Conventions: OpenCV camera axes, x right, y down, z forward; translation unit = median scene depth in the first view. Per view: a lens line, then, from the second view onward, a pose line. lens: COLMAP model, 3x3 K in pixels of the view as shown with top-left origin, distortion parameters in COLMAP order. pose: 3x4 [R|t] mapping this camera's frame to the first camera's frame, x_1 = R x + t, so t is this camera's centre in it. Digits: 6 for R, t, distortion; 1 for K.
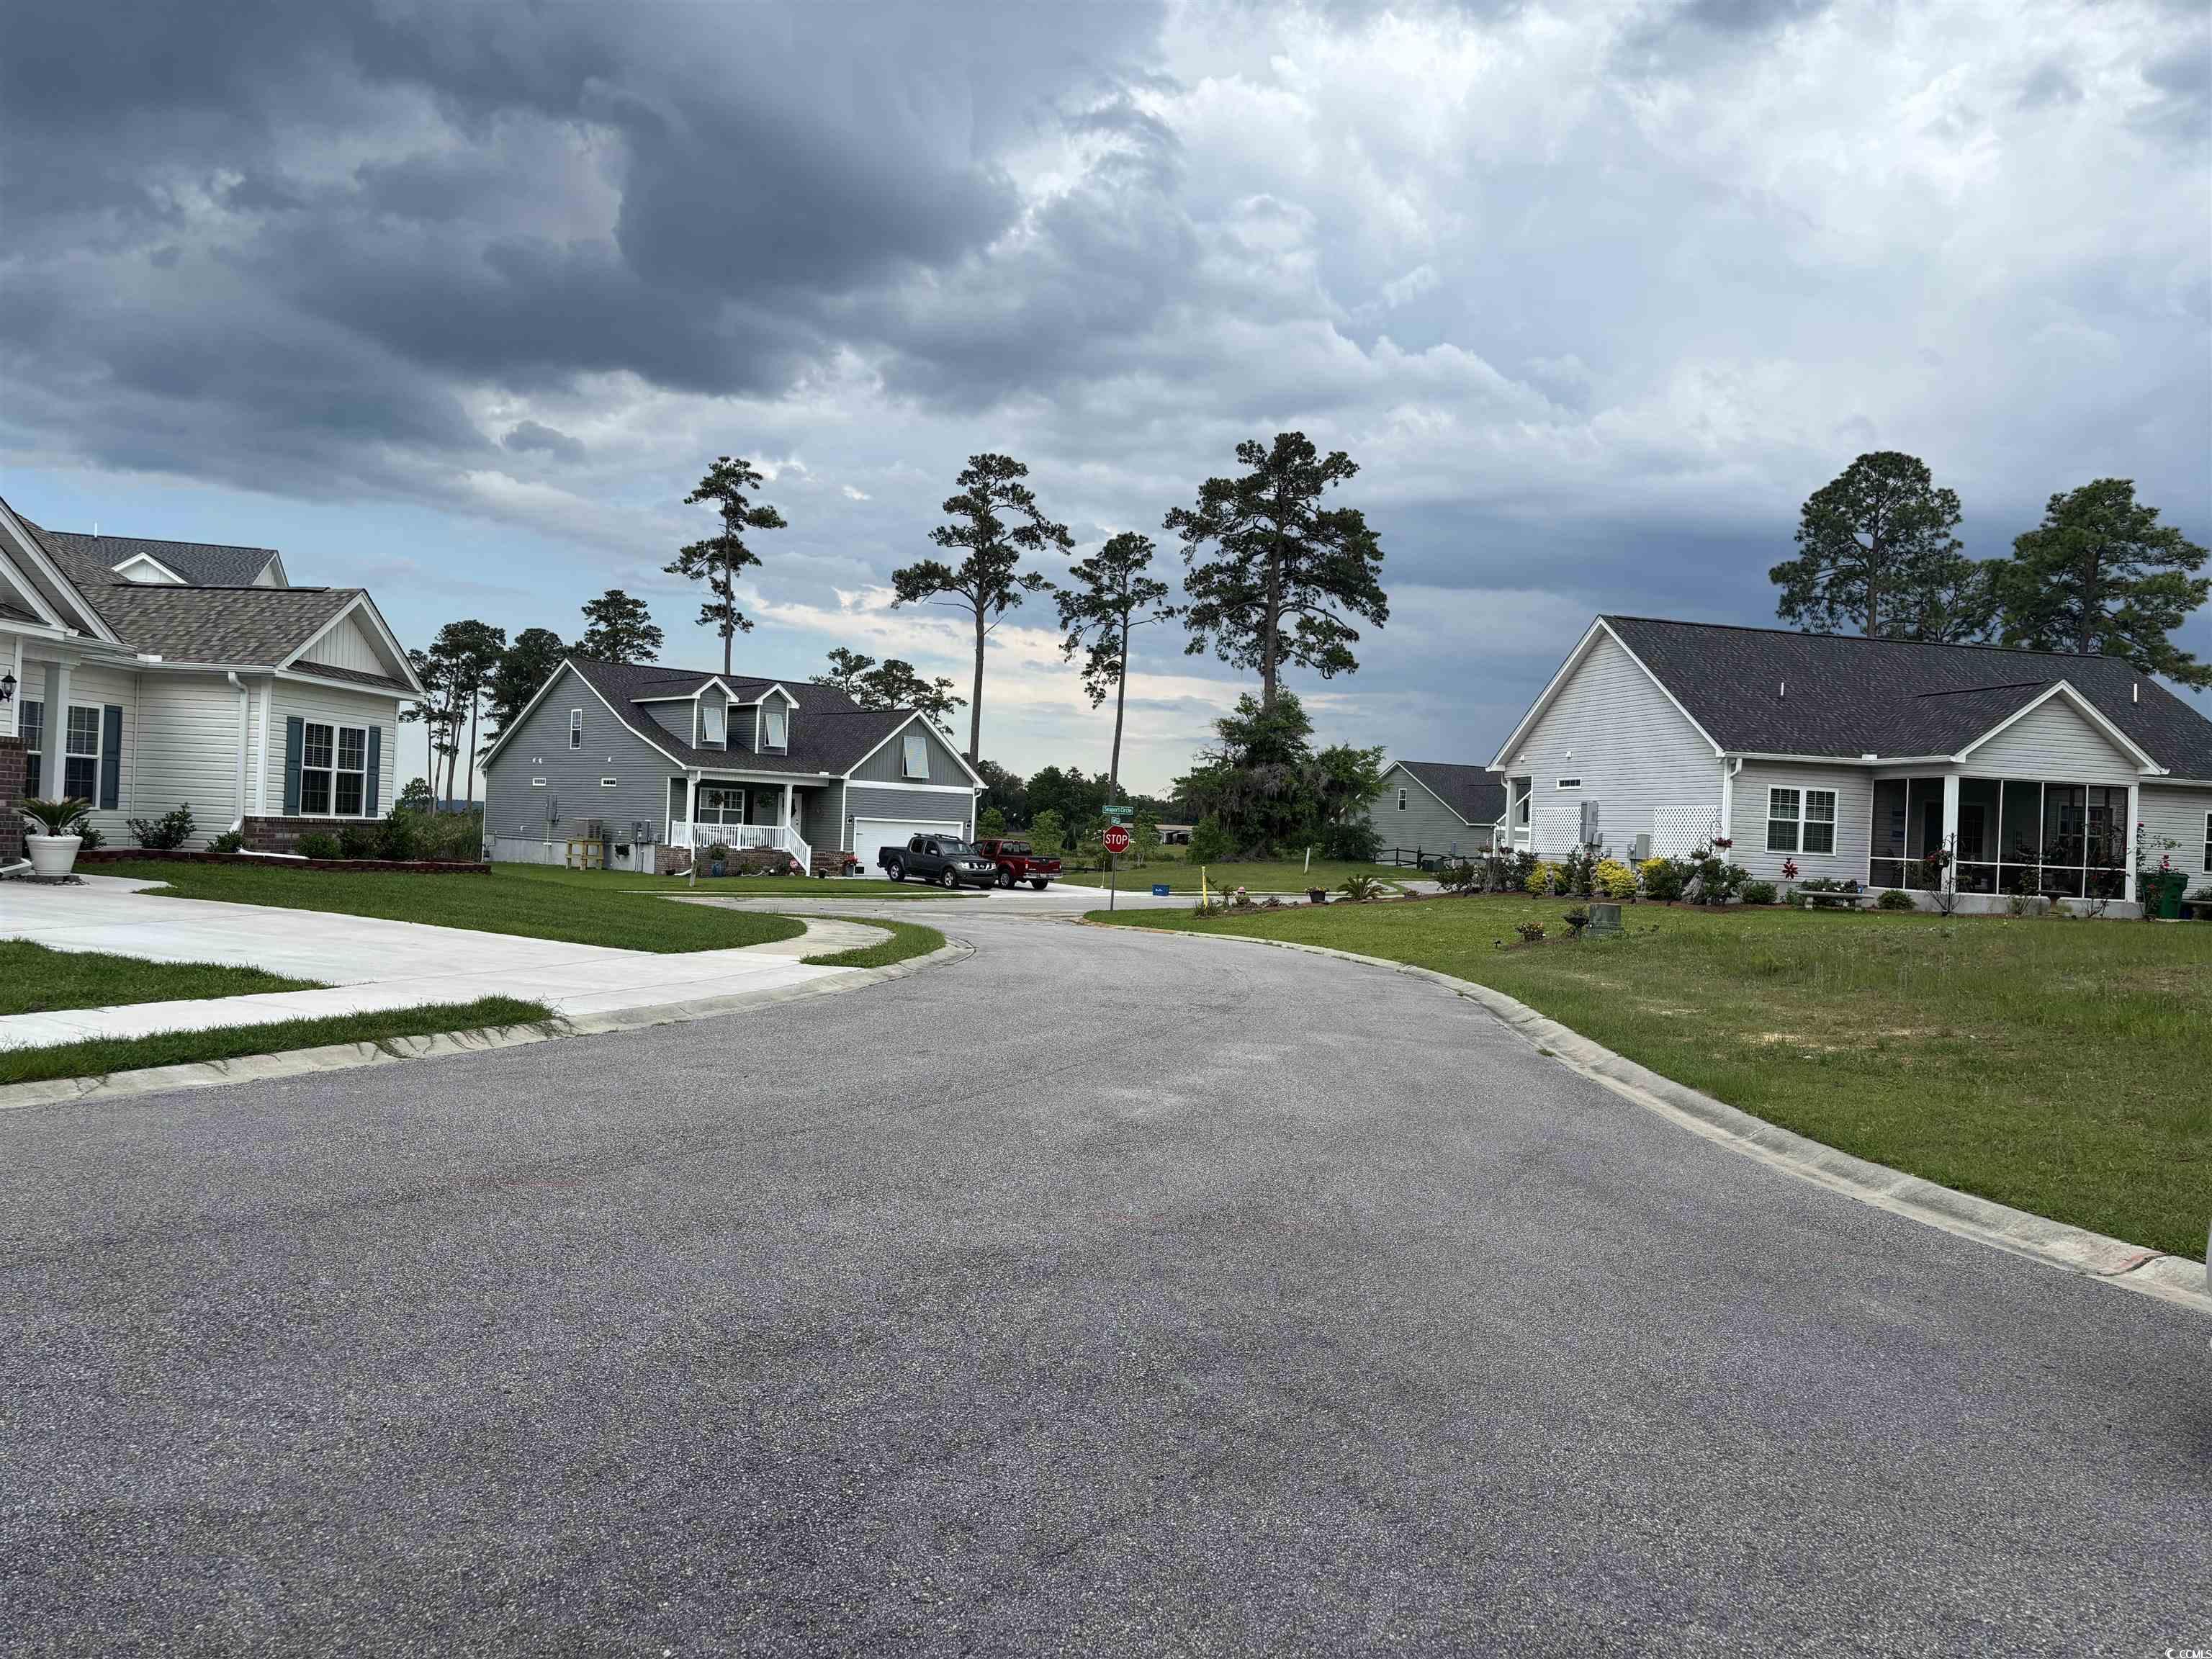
lens RADIAL K [[1669.3, 0, 1121.8], [0, 1669.3, 857.5], [0, 0, 1]] dist [0.048477, -0.037566]
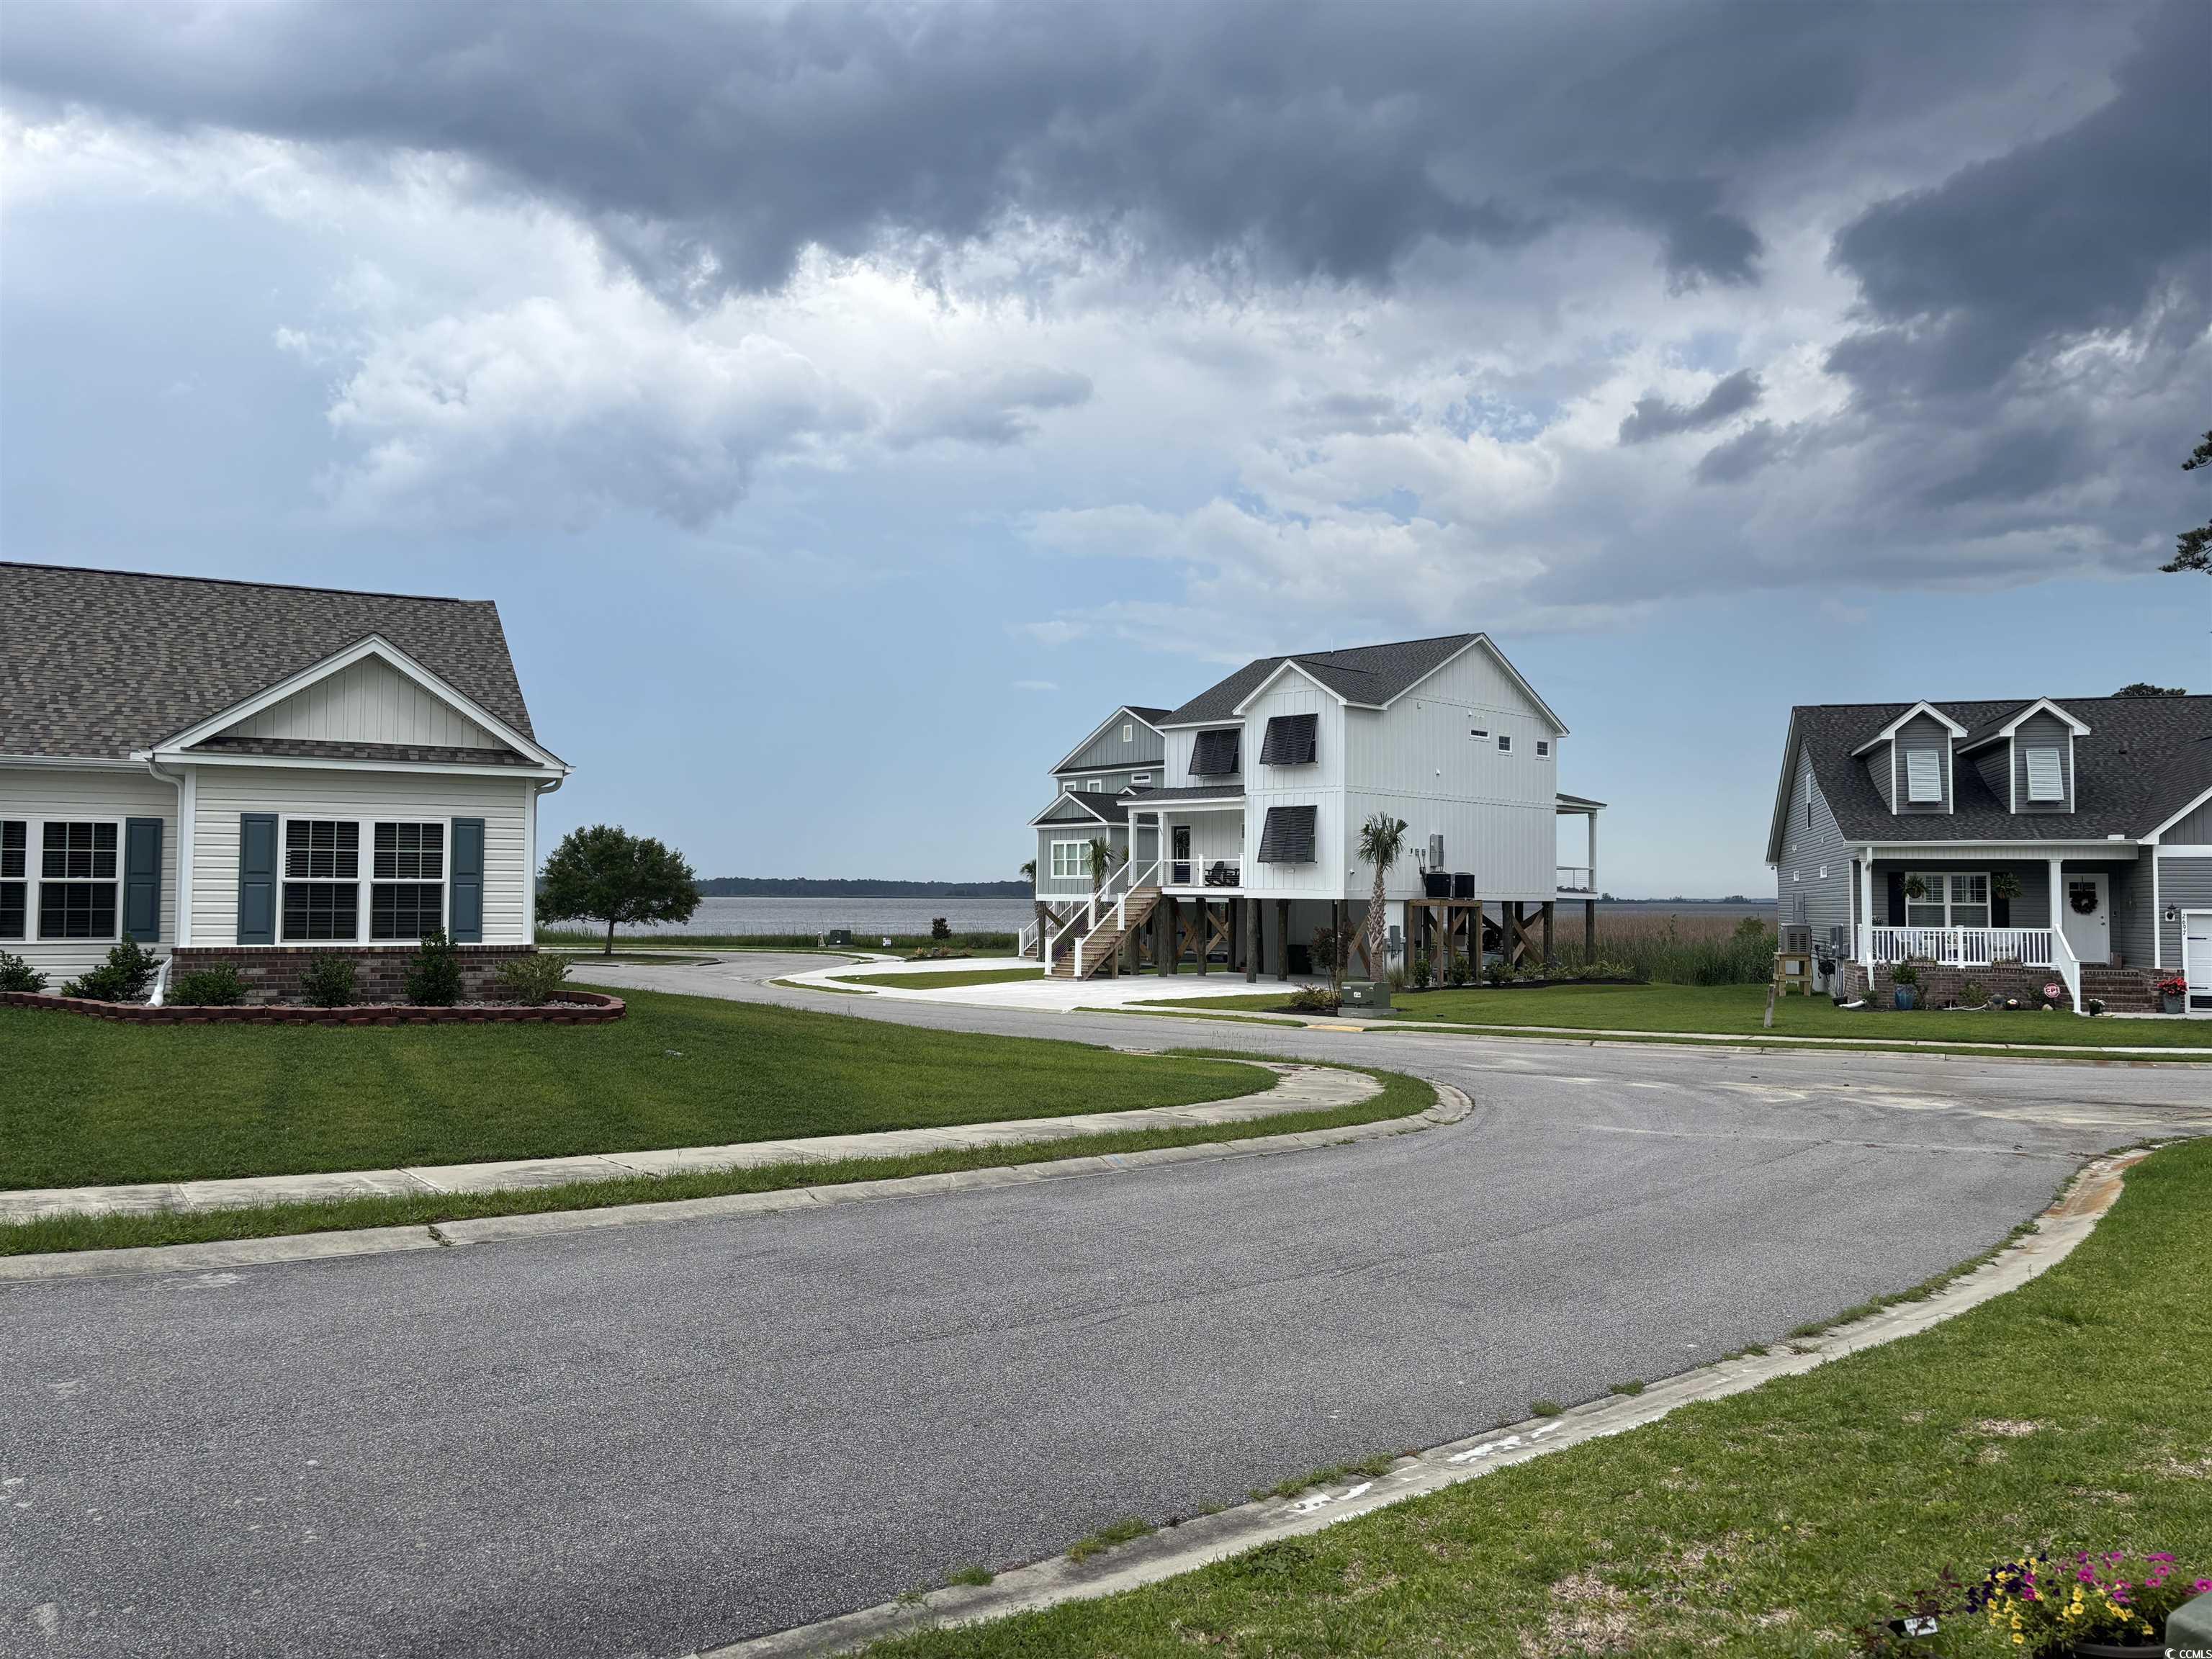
lens RADIAL K [[1669.3, 0, 1121.8], [0, 1669.3, 857.5], [0, 0, 1]] dist [0.048477, -0.037566]
pose [[0.528775, -0.062580, -0.846452, 0.145370], [0.006582, 0.997551, -0.069639, -0.003805], [0.848736, 0.031252, 0.527892, 0.390693]]
